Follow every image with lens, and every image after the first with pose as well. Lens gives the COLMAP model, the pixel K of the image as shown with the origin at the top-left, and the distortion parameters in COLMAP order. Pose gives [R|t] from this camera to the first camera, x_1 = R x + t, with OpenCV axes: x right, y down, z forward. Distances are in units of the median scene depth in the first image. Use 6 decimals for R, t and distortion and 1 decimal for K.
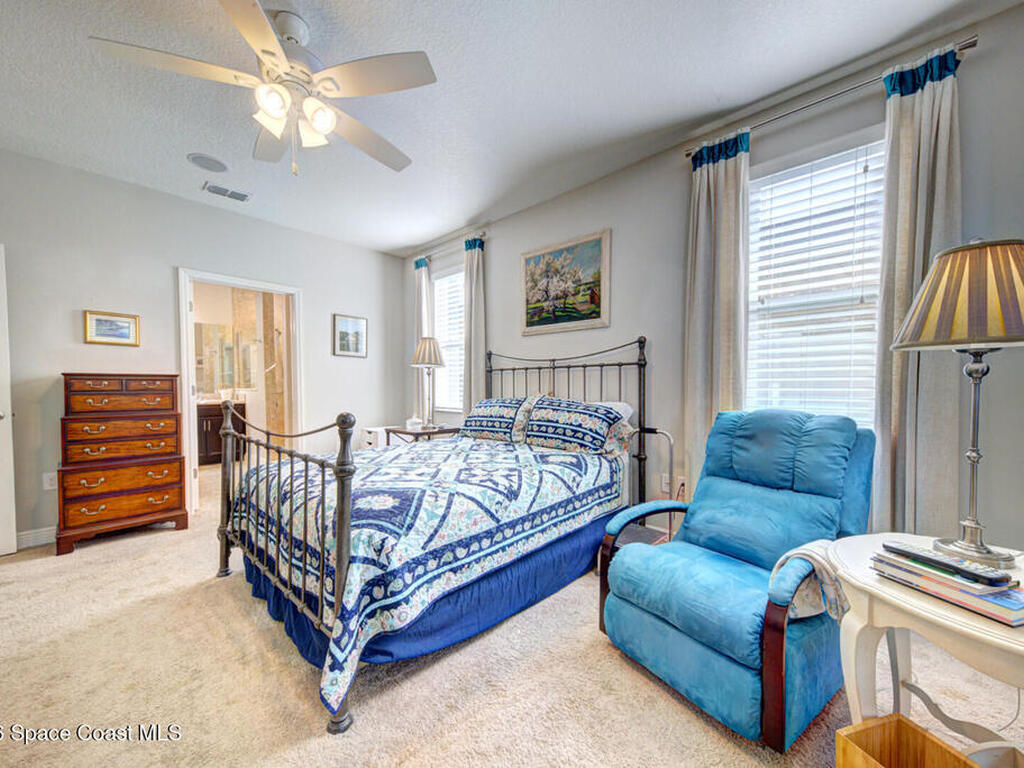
lens RADIAL K [[396.4, 0, 508.3], [0, 396.4, 391.7], [0, 0, 1]] dist [0.014580, -0.002360]
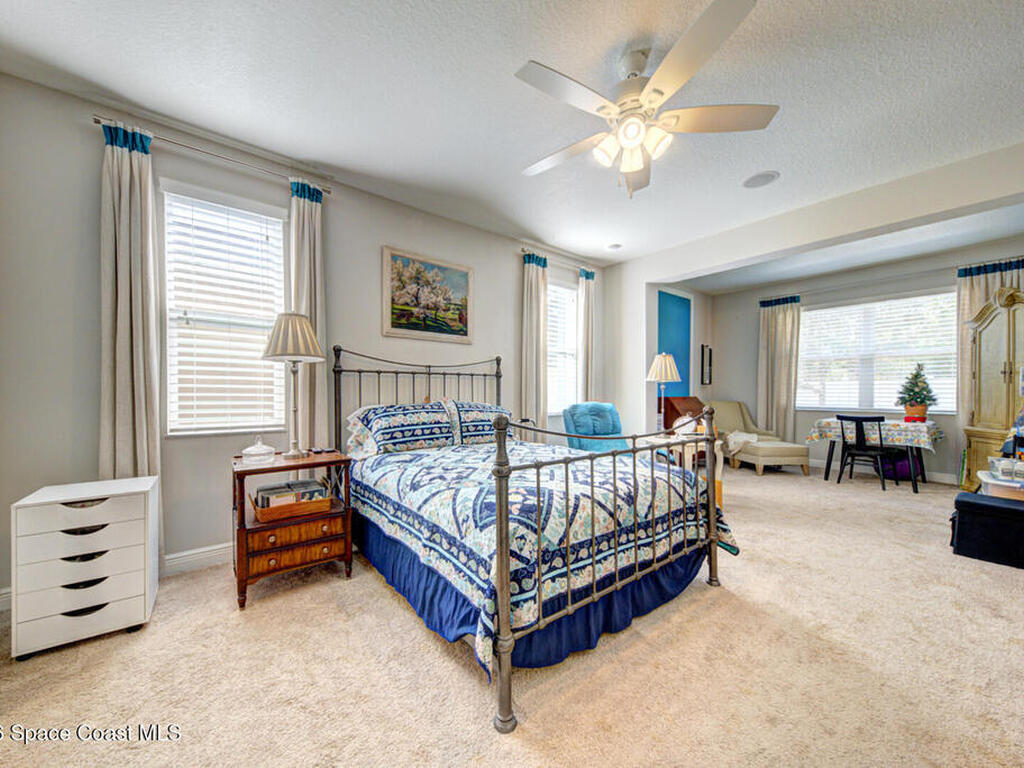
lens RADIAL K [[396.4, 0, 510.1], [0, 396.4, 392.3], [0, 0, 1]] dist [0.014580, -0.002360]
pose [[0.124329, 0.004118, 0.992233, -0.893506], [0.017401, 0.999829, -0.006330, -0.000926], [-0.992088, 0.018053, 0.124236, 0.655065]]
